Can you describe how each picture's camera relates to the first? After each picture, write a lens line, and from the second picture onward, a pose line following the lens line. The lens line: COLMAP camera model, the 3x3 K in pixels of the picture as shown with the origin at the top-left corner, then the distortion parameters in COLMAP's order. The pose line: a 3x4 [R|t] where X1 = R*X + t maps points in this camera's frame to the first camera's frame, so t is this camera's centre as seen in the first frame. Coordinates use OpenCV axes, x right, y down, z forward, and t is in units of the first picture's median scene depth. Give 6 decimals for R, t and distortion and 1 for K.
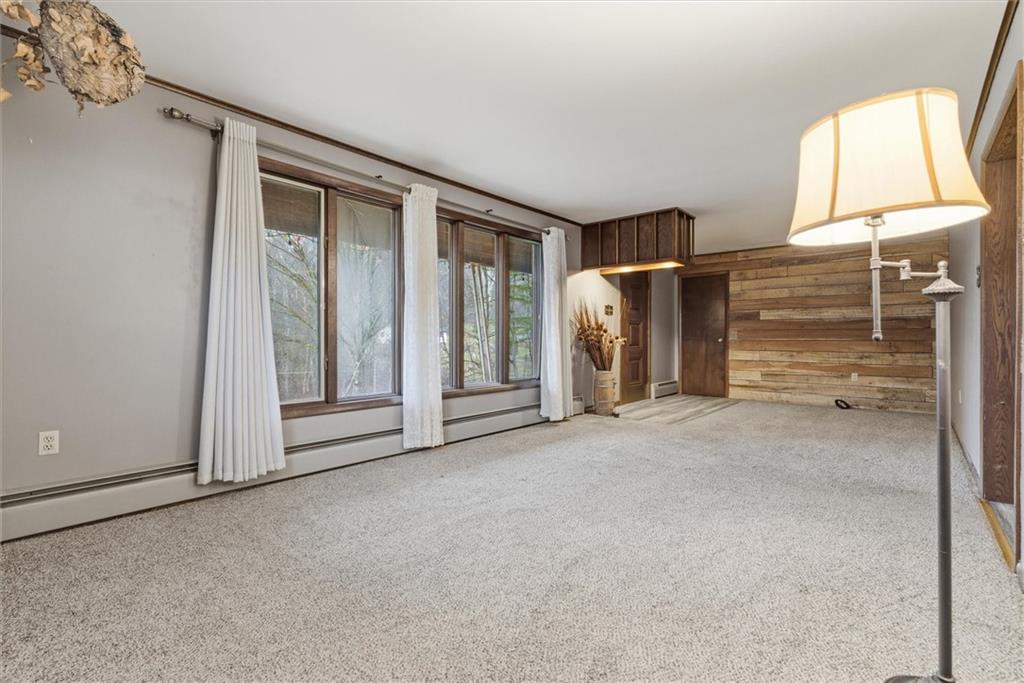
lens RADIAL K [[468.7, 0, 517.2], [0, 468.7, 341.3], [0, 0, 1]] dist [-0.004697, 0.003283]
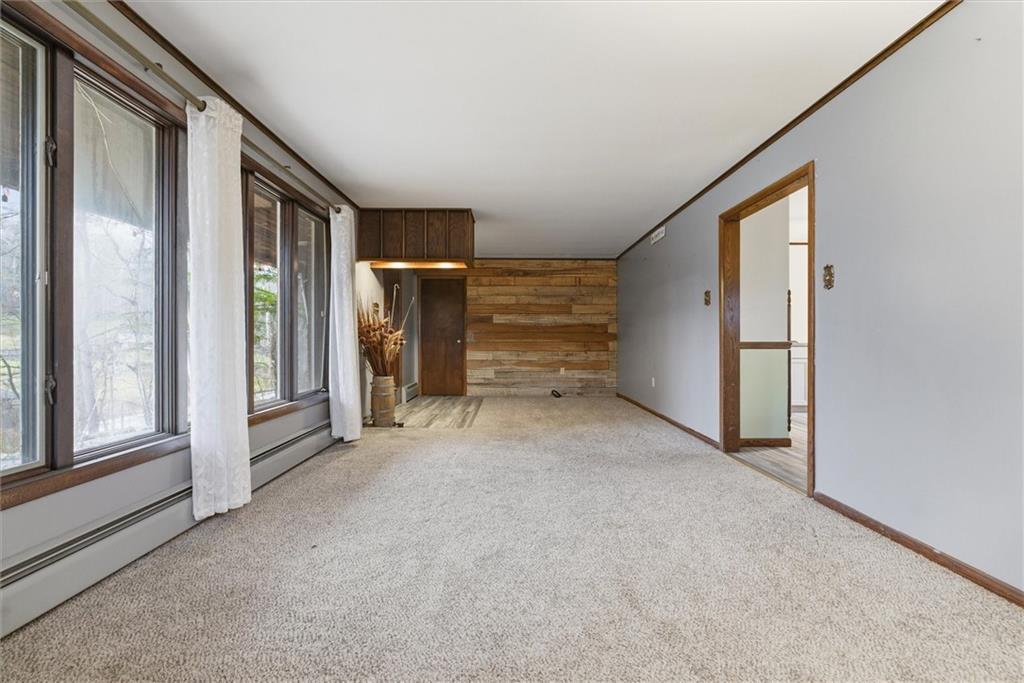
lens RADIAL K [[468.7, 0, 514.3], [0, 468.7, 339.0], [0, 0, 1]] dist [-0.004697, 0.003283]
pose [[0.749109, 0.000959, 0.662446, -0.211740], [0.002923, 0.999984, -0.004753, -0.003260], [-0.662440, 0.005497, 0.749095, 0.164077]]
